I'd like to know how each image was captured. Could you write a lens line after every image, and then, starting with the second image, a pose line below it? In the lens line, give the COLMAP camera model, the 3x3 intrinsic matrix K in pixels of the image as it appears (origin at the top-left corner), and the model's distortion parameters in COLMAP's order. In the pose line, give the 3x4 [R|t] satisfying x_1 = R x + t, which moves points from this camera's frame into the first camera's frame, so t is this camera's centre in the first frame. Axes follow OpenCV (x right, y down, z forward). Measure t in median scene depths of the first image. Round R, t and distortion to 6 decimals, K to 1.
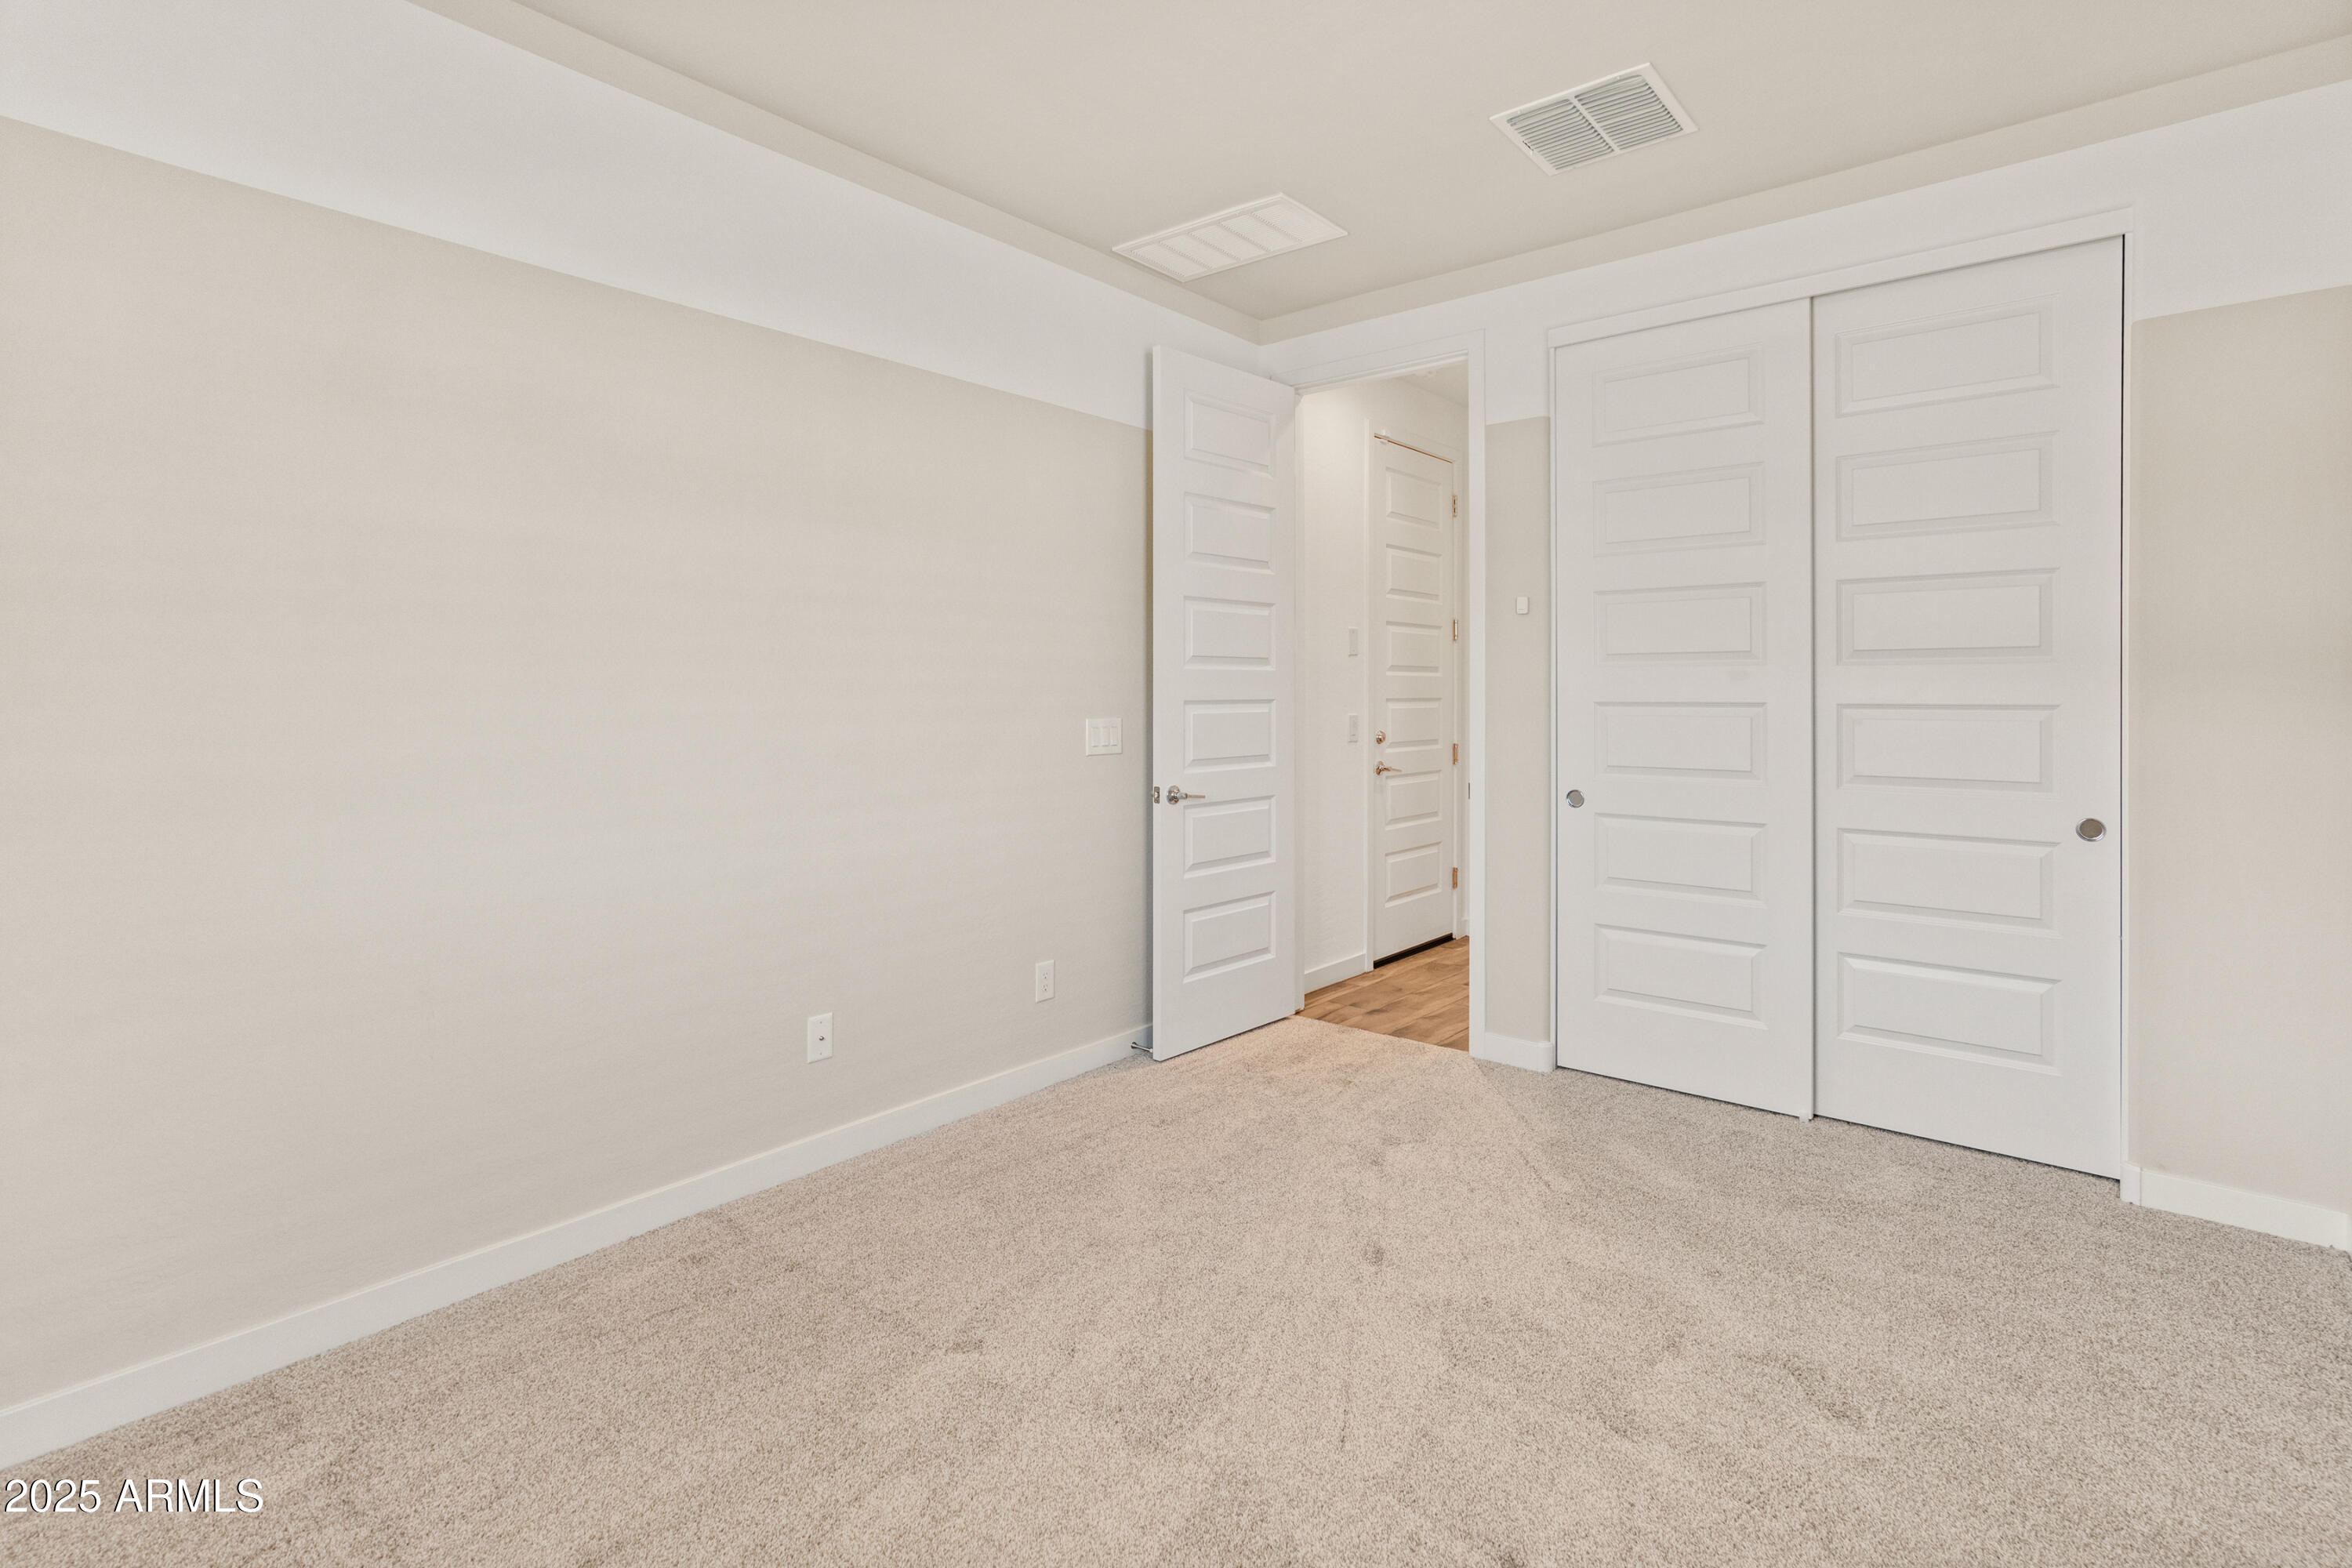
lens RADIAL K [[1139.7, 0, 1177.6], [0, 1139.7, 680.3], [0, 0, 1]] dist [-0.025806, 0.013491]
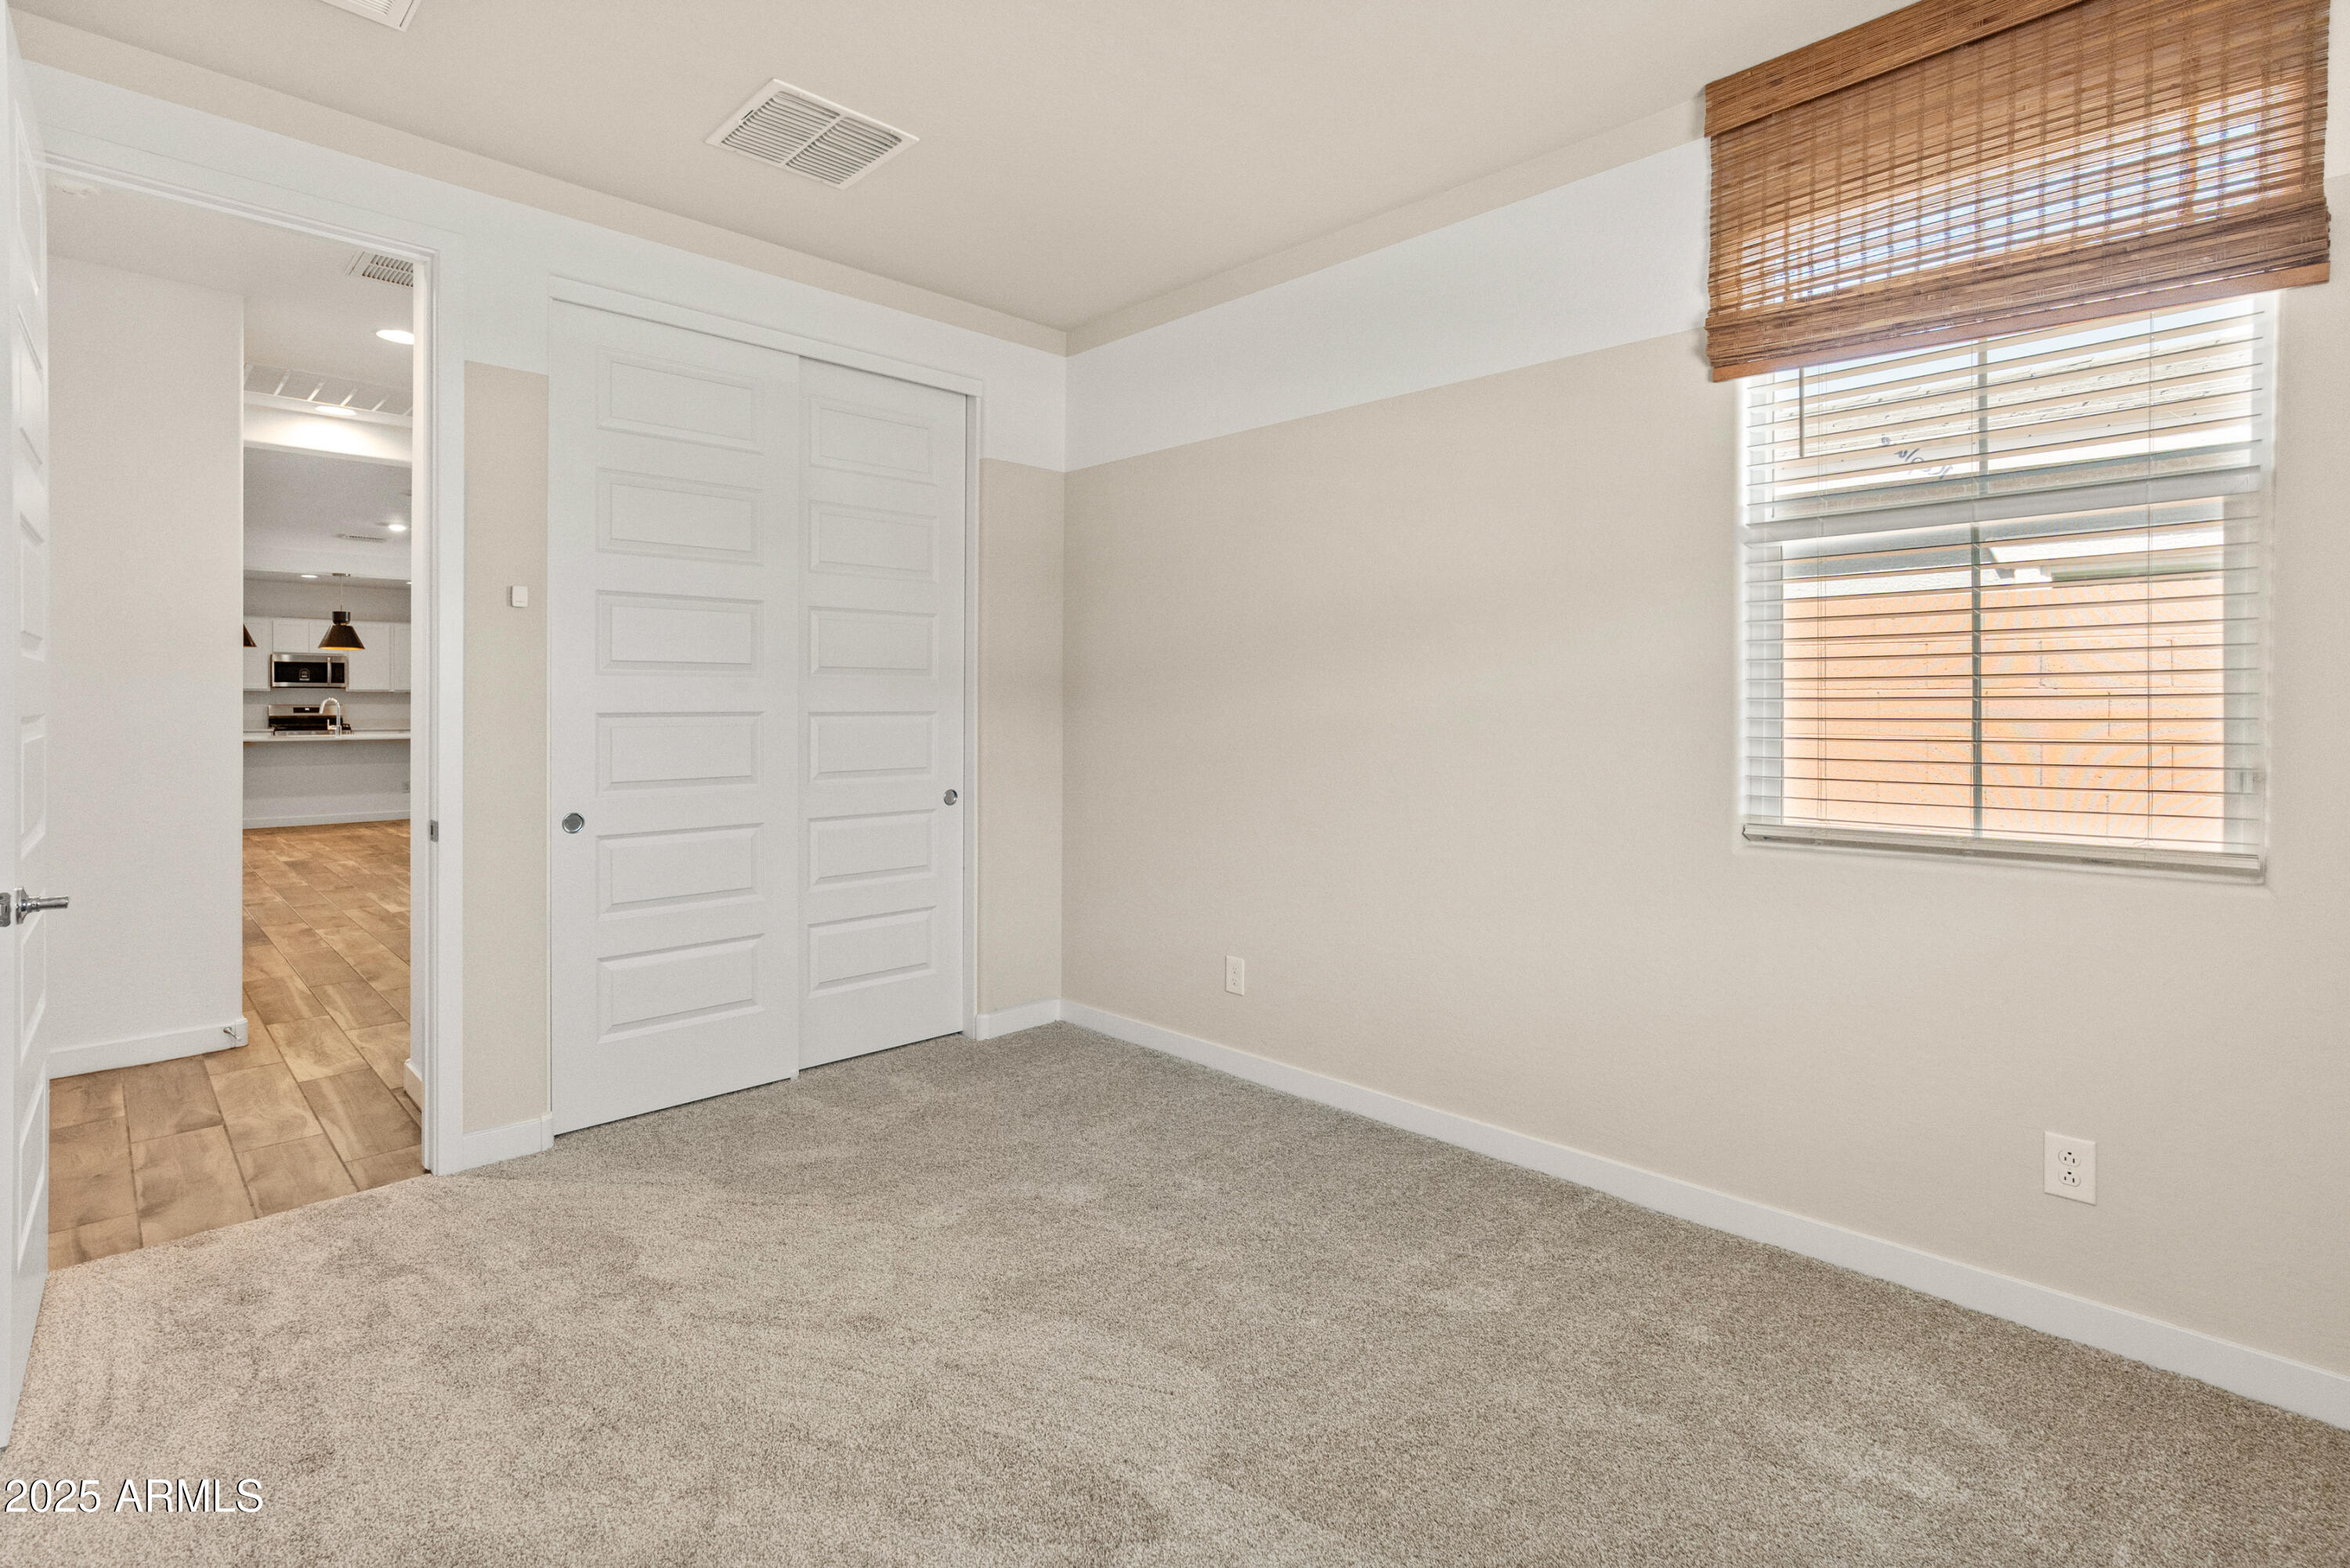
lens RADIAL K [[1113.0, 0, 1173.9], [0, 1113.0, 696.2], [0, 0, 1]] dist [-0.022719, 0.014847]
pose [[0.091648, 0.007770, 0.995761, -0.549287], [-0.007338, 0.999948, -0.007127, 0.010297], [-0.995764, -0.006653, 0.091700, 0.548658]]
